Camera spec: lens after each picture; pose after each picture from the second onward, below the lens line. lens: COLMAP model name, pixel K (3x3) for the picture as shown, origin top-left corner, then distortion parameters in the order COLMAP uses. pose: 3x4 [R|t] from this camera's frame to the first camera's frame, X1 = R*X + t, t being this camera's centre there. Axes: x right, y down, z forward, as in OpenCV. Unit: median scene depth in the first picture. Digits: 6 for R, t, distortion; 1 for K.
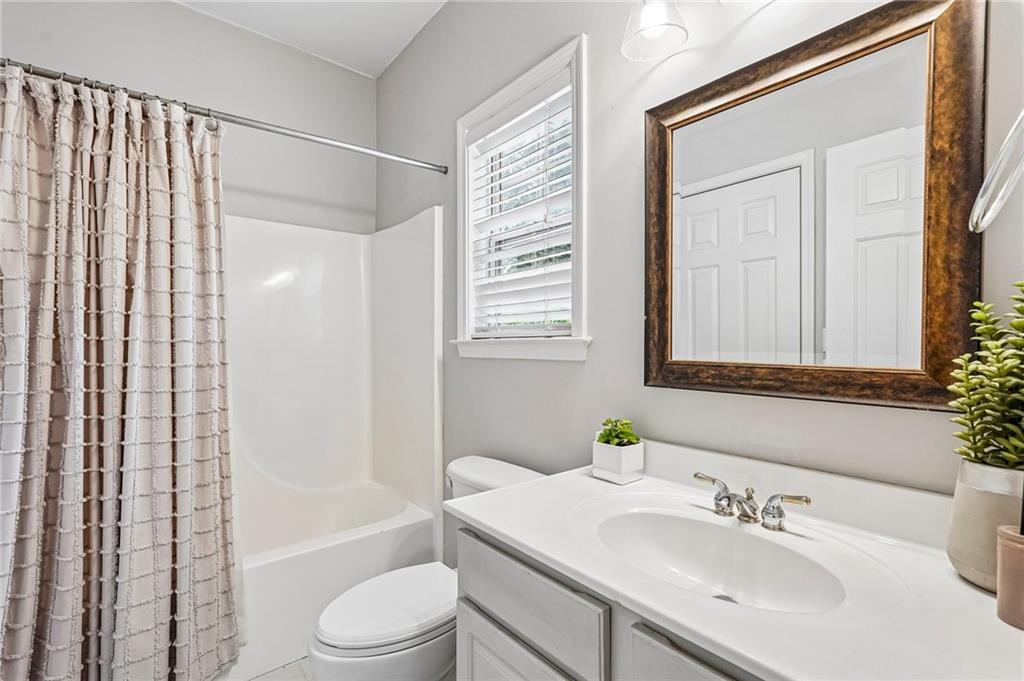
lens RADIAL K [[462.7, 0, 512.0], [0, 462.7, 345.3], [0, 0, 1]] dist [-0.008844, 0.005173]
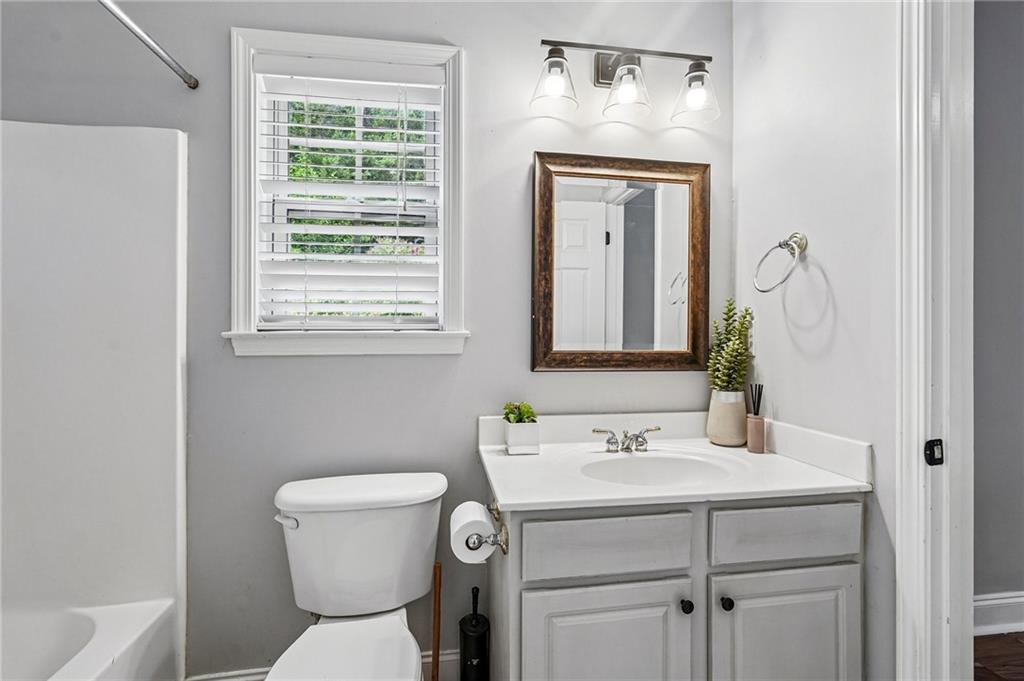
lens RADIAL K [[462.7, 0, 509.7], [0, 462.7, 334.4], [0, 0, 1]] dist [-0.008844, 0.005173]
pose [[0.512235, 0.009895, 0.858788, -0.830666], [0.002538, 0.999912, -0.013034, 0.003787], [-0.858841, 0.008856, 0.512165, 0.432164]]
